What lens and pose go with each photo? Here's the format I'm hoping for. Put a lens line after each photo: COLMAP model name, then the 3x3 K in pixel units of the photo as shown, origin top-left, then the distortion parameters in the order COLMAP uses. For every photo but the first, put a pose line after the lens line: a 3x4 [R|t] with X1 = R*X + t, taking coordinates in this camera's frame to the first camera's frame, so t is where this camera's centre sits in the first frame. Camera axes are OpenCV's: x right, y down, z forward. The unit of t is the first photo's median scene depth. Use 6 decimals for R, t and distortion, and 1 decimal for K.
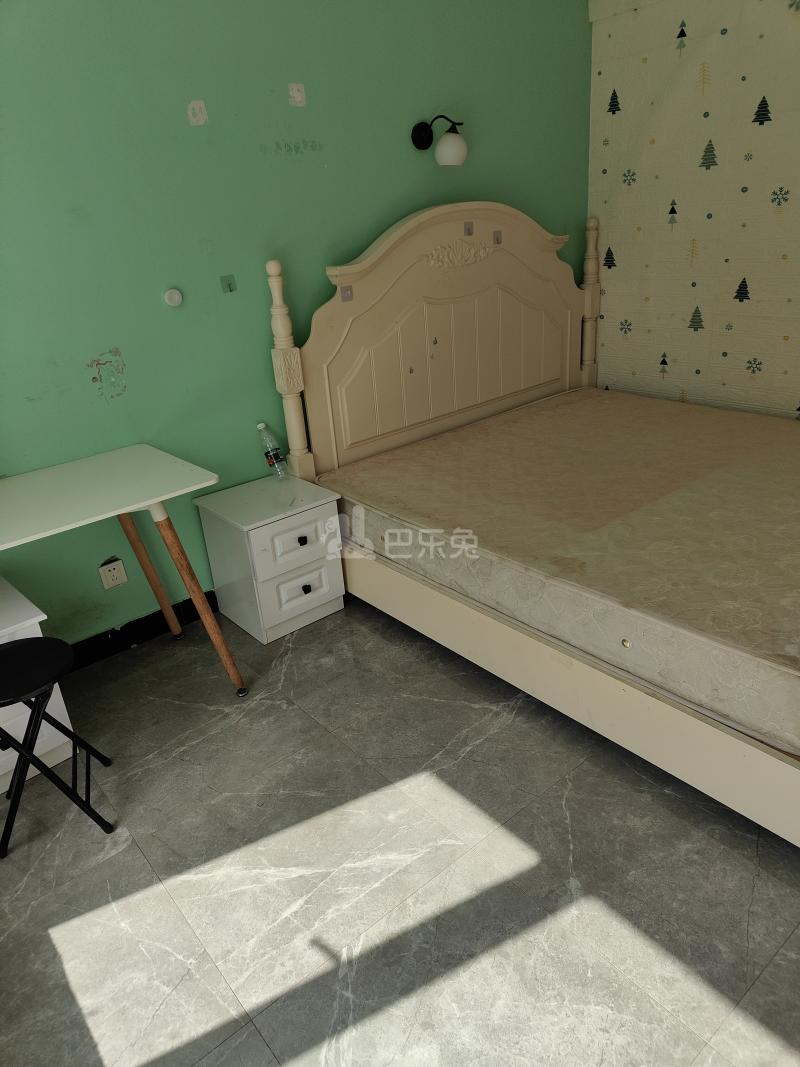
lens RADIAL K [[739.3, 0, 398.4], [0, 739.3, 536.2], [0, 0, 1]] dist [0.002701, -0.002208]
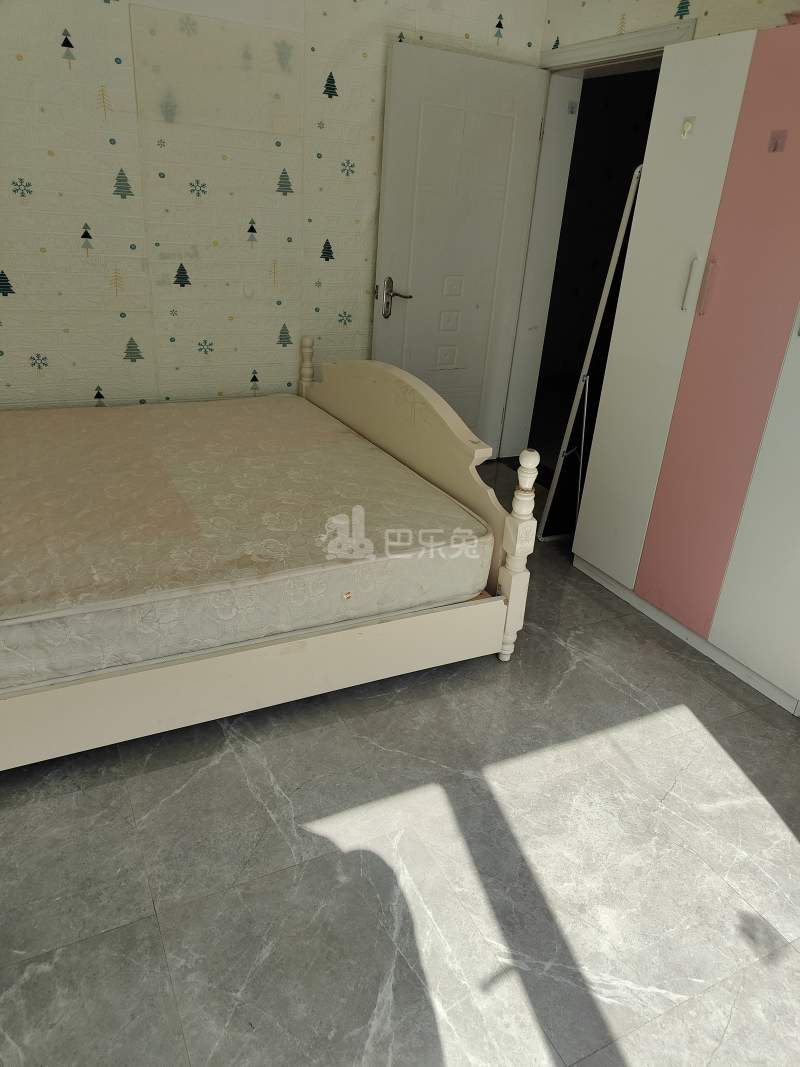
lens RADIAL K [[739.3, 0, 399.2], [0, 739.3, 528.8], [0, 0, 1]] dist [0.002701, -0.002208]
pose [[0.207172, -0.312587, 0.927022, -0.739236], [0.320565, 0.916955, 0.237552, -0.203757], [-0.924293, 0.247957, 0.290172, 0.636333]]
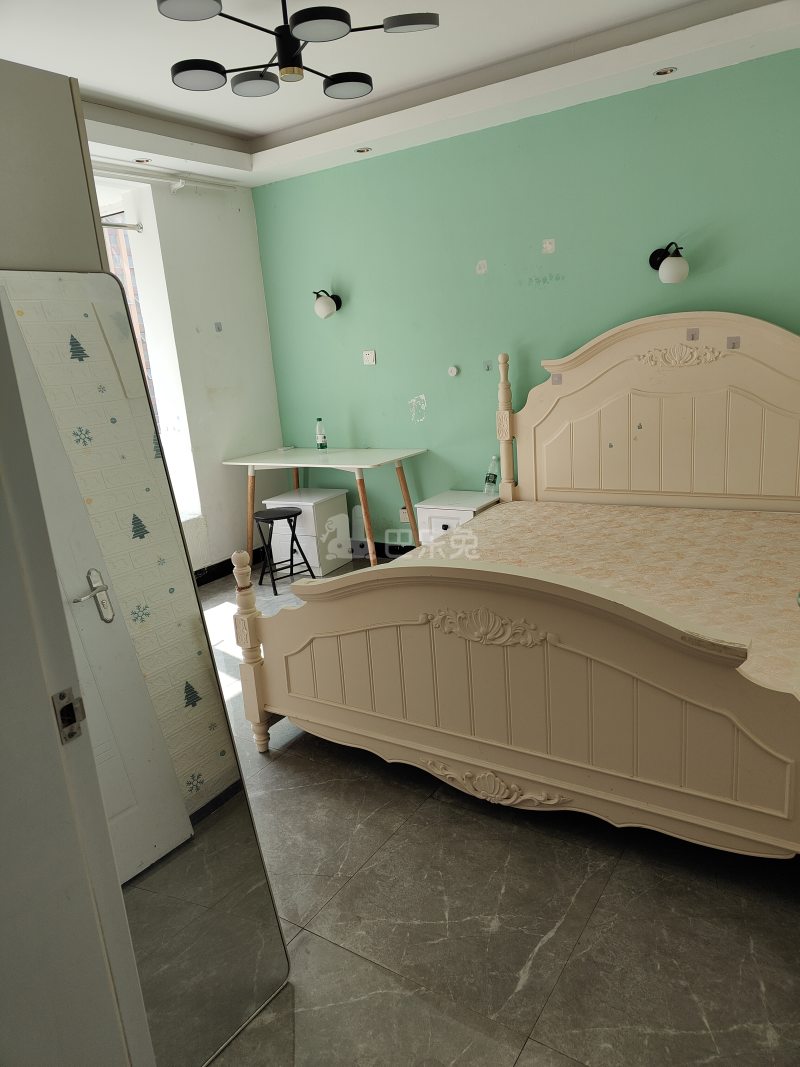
lens RADIAL K [[739.3, 0, 398.6], [0, 739.3, 534.9], [0, 0, 1]] dist [0.002701, -0.002208]
pose [[0.289873, 0.296172, -0.910086, 1.963272], [-0.334983, 0.922161, 0.193406, -0.381470], [0.896527, 0.248800, 0.366522, 0.509890]]
